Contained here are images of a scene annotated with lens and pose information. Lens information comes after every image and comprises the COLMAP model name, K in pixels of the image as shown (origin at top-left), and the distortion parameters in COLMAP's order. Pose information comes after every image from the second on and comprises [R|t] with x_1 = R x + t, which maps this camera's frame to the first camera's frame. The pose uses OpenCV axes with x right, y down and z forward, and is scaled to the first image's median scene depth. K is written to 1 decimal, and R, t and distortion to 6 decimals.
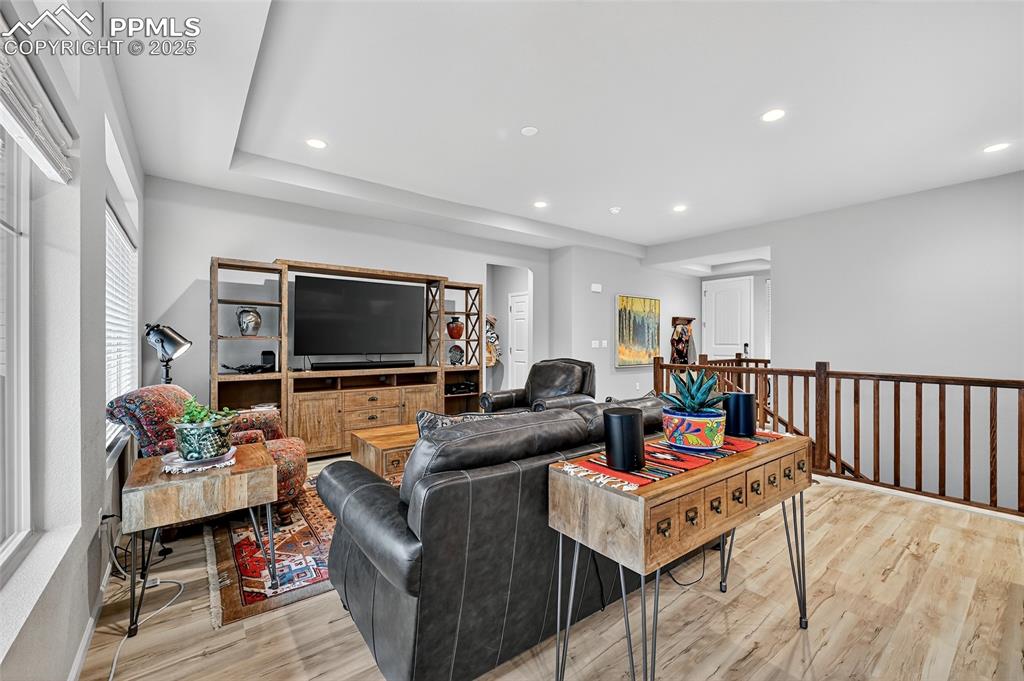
lens RADIAL K [[423.0, 0, 513.7], [0, 423.0, 341.3], [0, 0, 1]] dist [-0.003125, 0.000522]
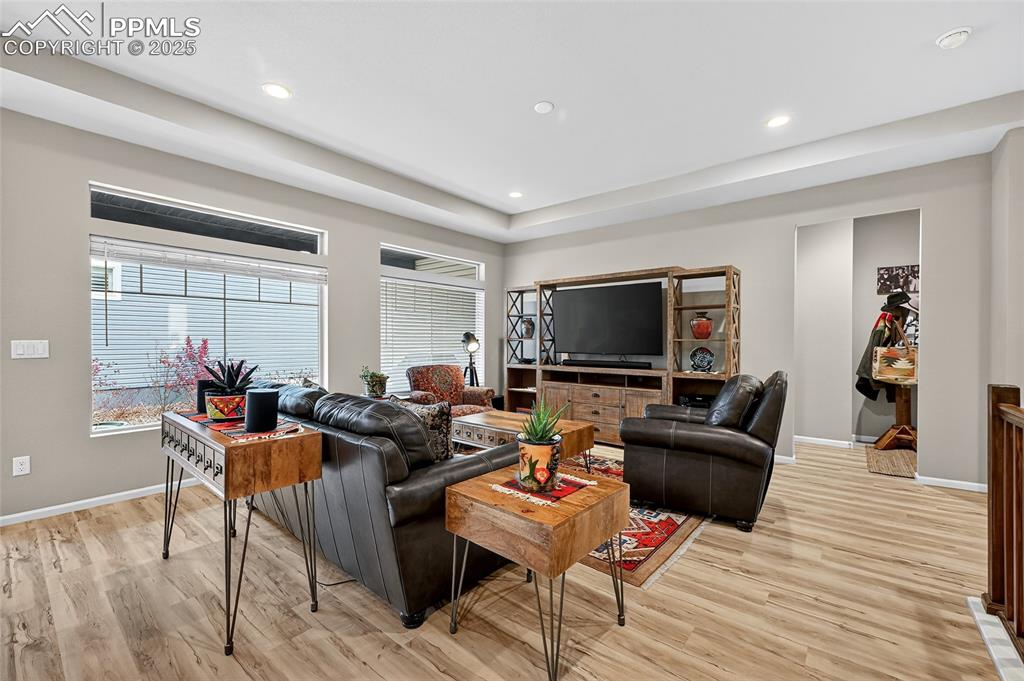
lens RADIAL K [[423.0, 0, 505.7], [0, 423.0, 339.5], [0, 0, 1]] dist [-0.003125, 0.000522]
pose [[0.207043, -0.005214, -0.978318, 0.670922], [-0.002981, 0.999978, -0.005960, 0.001267], [0.978327, 0.004151, 0.207022, 0.547548]]
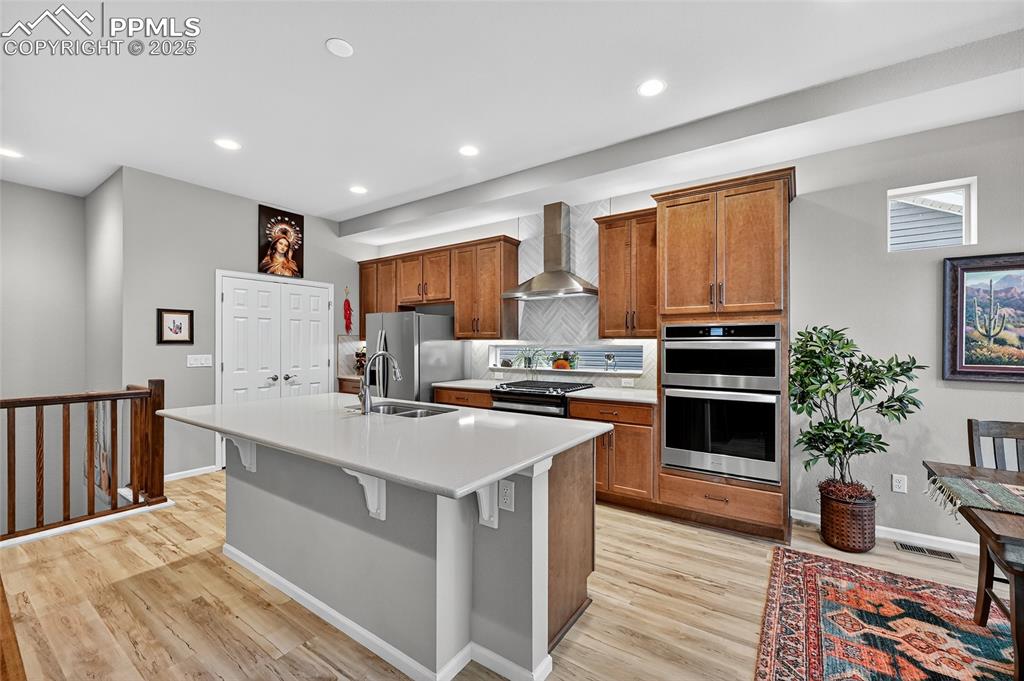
lens RADIAL K [[423.0, 0, 507.3], [0, 423.0, 341.0], [0, 0, 1]] dist [-0.003125, 0.000522]
pose [[-0.284812, 0.003088, 0.958579, -0.078765], [0.001142, 0.999995, -0.002882, -0.026449], [-0.958583, 0.000274, -0.284814, 0.148062]]
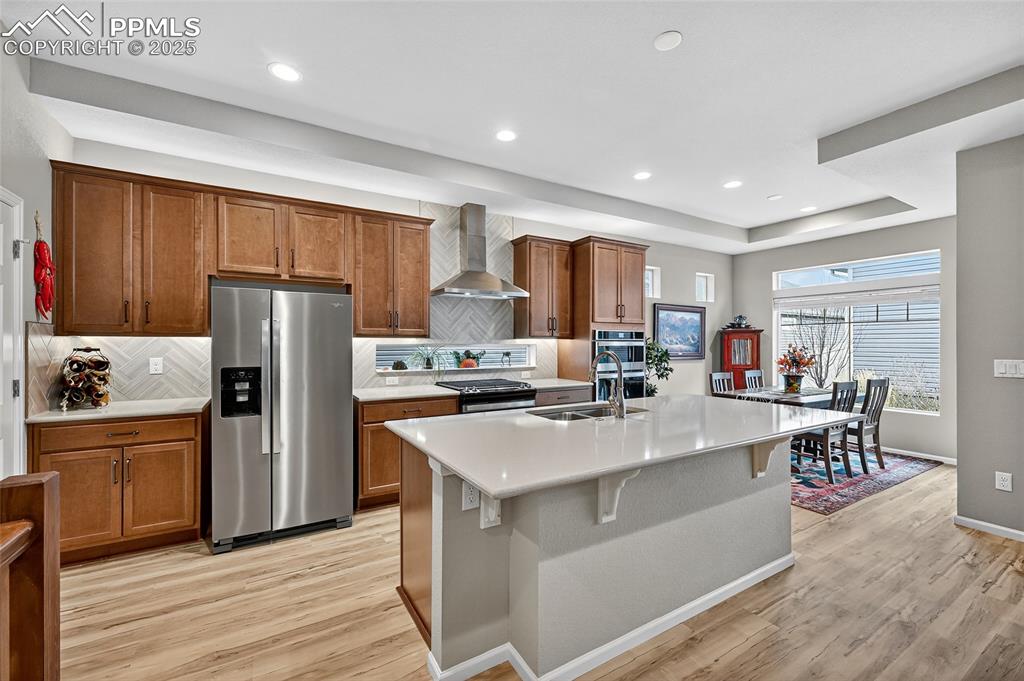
lens RADIAL K [[423.0, 0, 516.3], [0, 423.0, 340.7], [0, 0, 1]] dist [-0.003125, 0.000522]
pose [[-0.992309, -0.000939, 0.123784, 0.569693], [-0.001811, 0.999974, -0.006929, -0.020854], [-0.123775, -0.007100, -0.992285, 0.701001]]
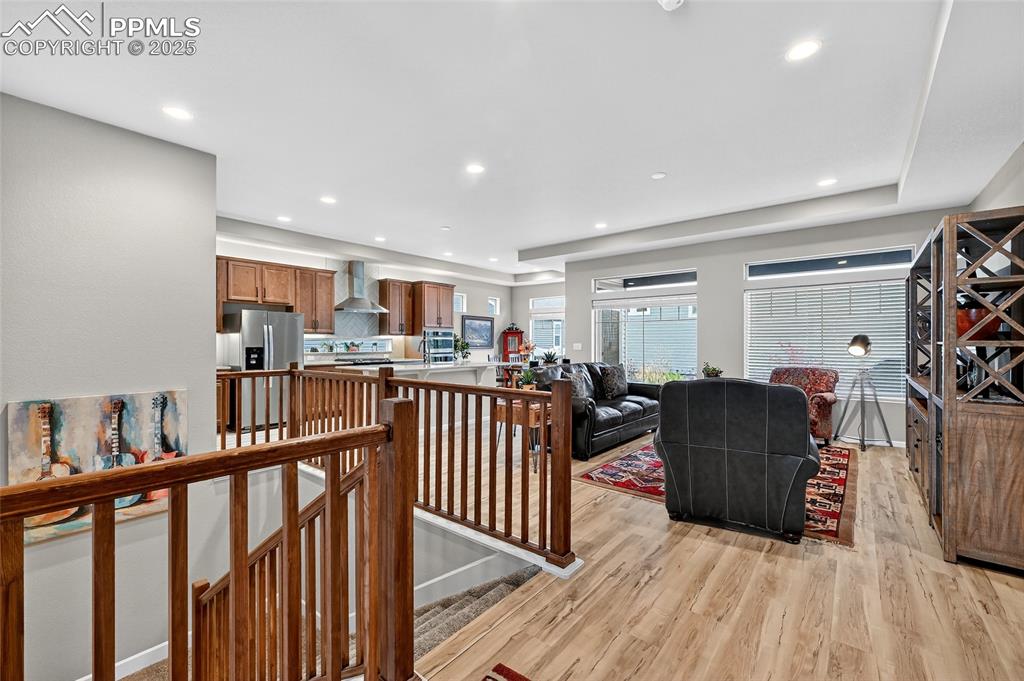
lens RADIAL K [[423.0, 0, 512.6], [0, 423.0, 344.7], [0, 0, 1]] dist [-0.003125, 0.000522]
pose [[-0.975260, -0.002084, -0.221050, 0.544793], [-0.003471, 0.999977, 0.005887, -0.005274], [0.221033, 0.006508, -0.975245, 1.571750]]
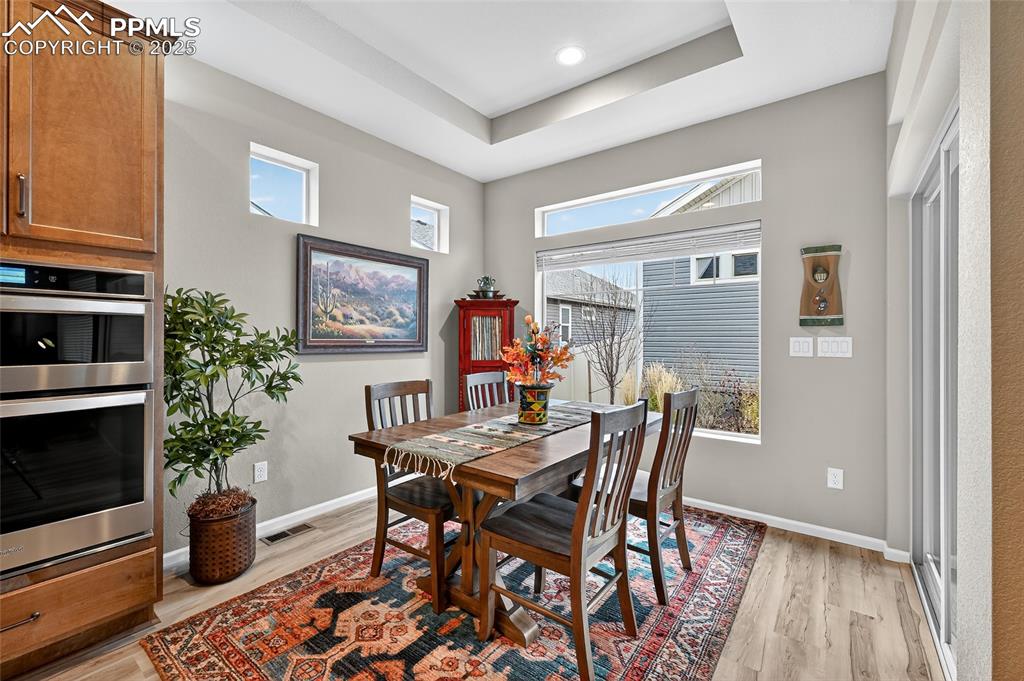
lens RADIAL K [[423.0, 0, 516.4], [0, 423.0, 336.3], [0, 0, 1]] dist [-0.003125, 0.000522]
pose [[-0.967228, -0.005729, -0.253843, 0.166579], [-0.005539, 0.999984, -0.001464, 0.000692], [0.253848, -0.000010, -0.967244, 0.048268]]
